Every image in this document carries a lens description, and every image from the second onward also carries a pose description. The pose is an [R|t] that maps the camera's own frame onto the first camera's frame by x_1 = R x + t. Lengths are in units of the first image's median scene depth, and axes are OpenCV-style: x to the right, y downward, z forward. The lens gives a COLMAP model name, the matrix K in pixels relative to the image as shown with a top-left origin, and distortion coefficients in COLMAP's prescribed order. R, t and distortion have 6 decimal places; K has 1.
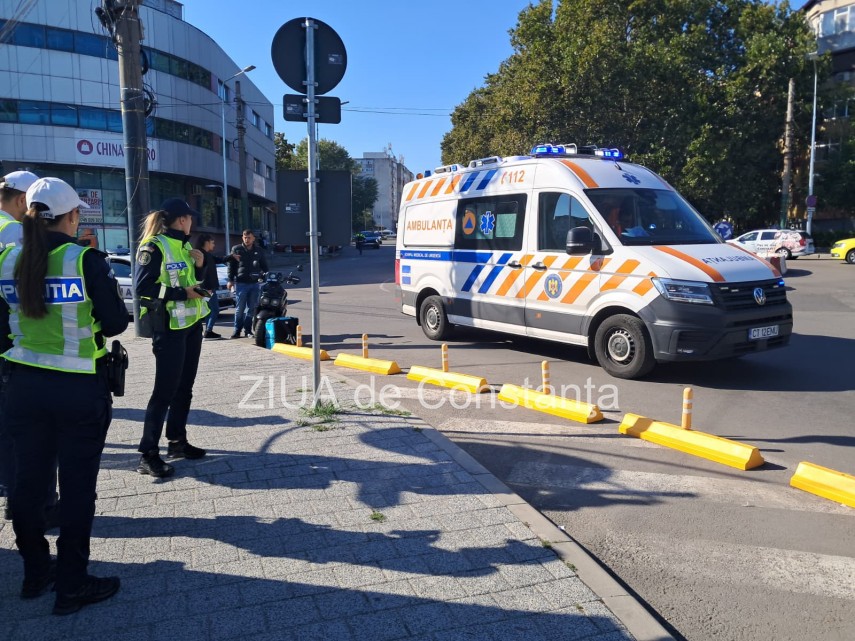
lens RADIAL K [[674.4, 0, 424.0], [0, 674.4, 325.8], [0, 0, 1]] dist [0.055804, -0.076747]
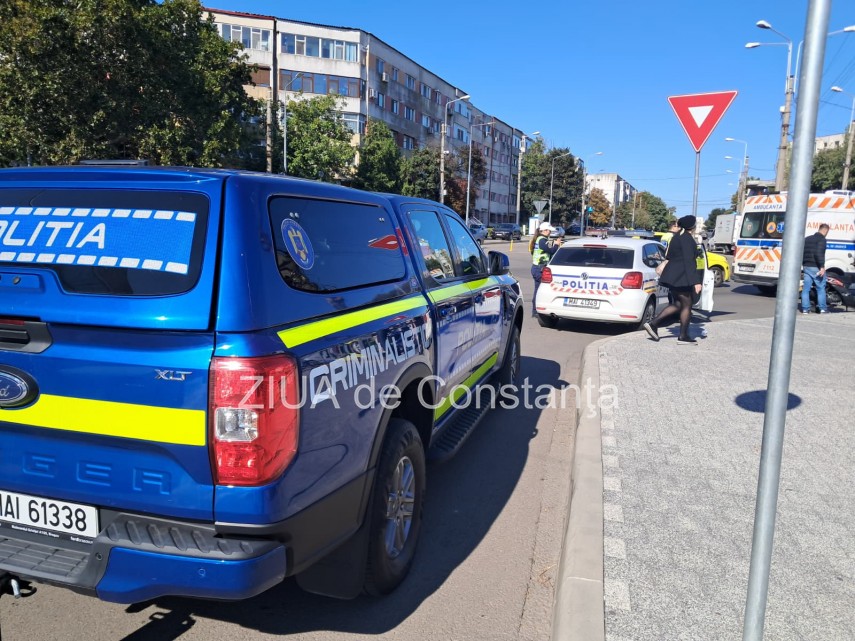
lens RADIAL K [[674.4, 0, 413.7], [0, 674.4, 324.4], [0, 0, 1]] dist [0.055804, -0.076747]
pose [[0.287160, -0.103178, 0.952310, -1.960859], [0.077867, 0.993406, 0.084150, -0.145985], [-0.954712, 0.049989, 0.293301, 1.624991]]
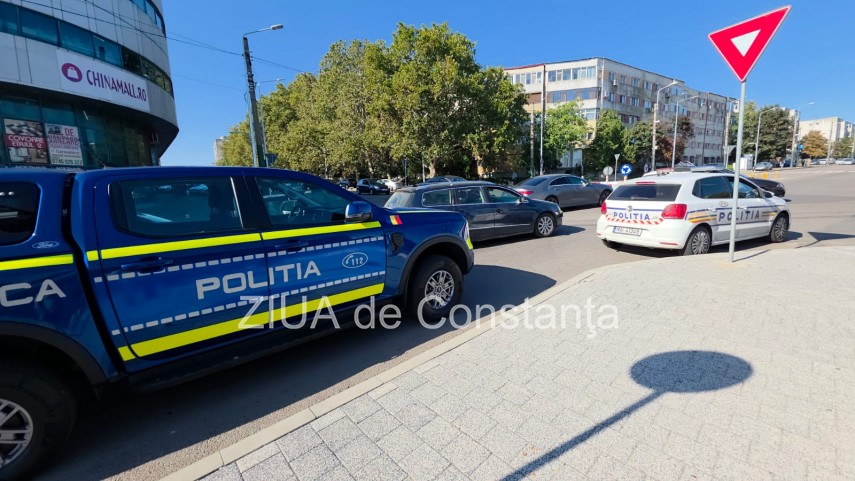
lens RADIAL K [[338.7, 0, 426.6], [0, 338.7, 240.5], [0, 0, 1]] dist [0.014299, -0.007818]
pose [[0.771499, -0.118875, 0.625026, -1.579780], [0.104369, 0.992728, 0.059981, -0.129706], [-0.627612, 0.018958, 0.778296, 1.424473]]
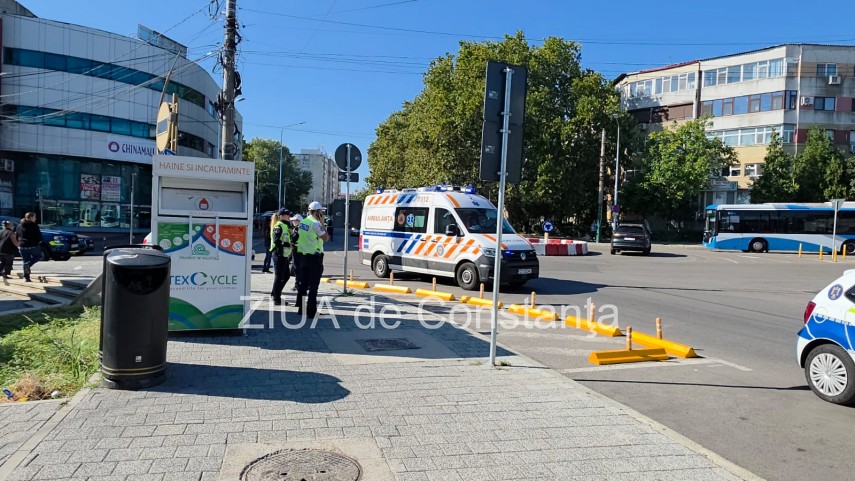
lens RADIAL K [[565.9, 0, 418.5], [0, 565.9, 244.2], [0, 0, 1]] dist [0.025951, -0.021011]
pose [[0.991163, 0.035816, 0.127721, -0.098845], [-0.024378, 0.995641, -0.090025, 0.077260], [-0.130388, 0.086116, 0.987716, -0.698751]]
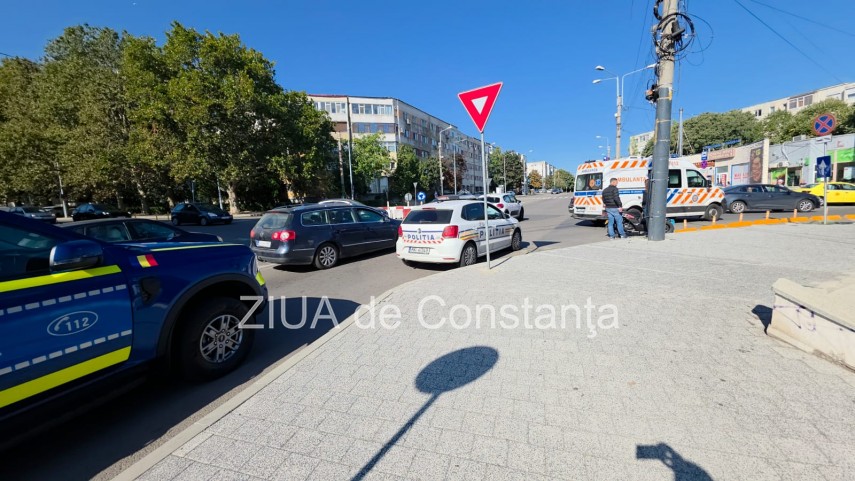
lens RADIAL K [[338.7, 0, 427.4], [0, 338.7, 242.2], [0, 0, 1]] dist [0.014299, -0.007818]
pose [[0.345752, -0.114215, 0.931349, -1.558325], [0.153576, 0.986068, 0.063912, -0.130834], [-0.925673, 0.120935, 0.358476, 1.405689]]
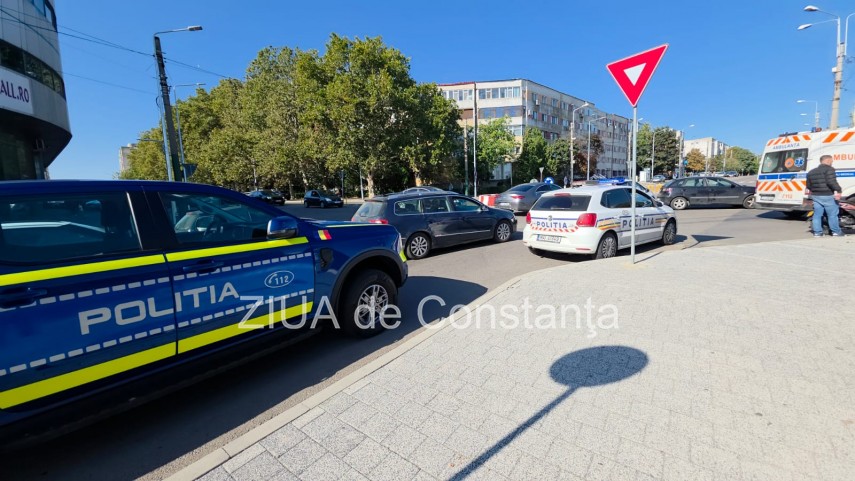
lens RADIAL K [[338.7, 0, 427.2], [0, 338.7, 241.0], [0, 0, 1]] dist [0.014299, -0.007818]
pose [[0.647472, -0.120775, 0.752458, -1.571596], [0.127315, 0.990629, 0.049452, -0.130884], [-0.751379, 0.063781, 0.656781, 1.416653]]
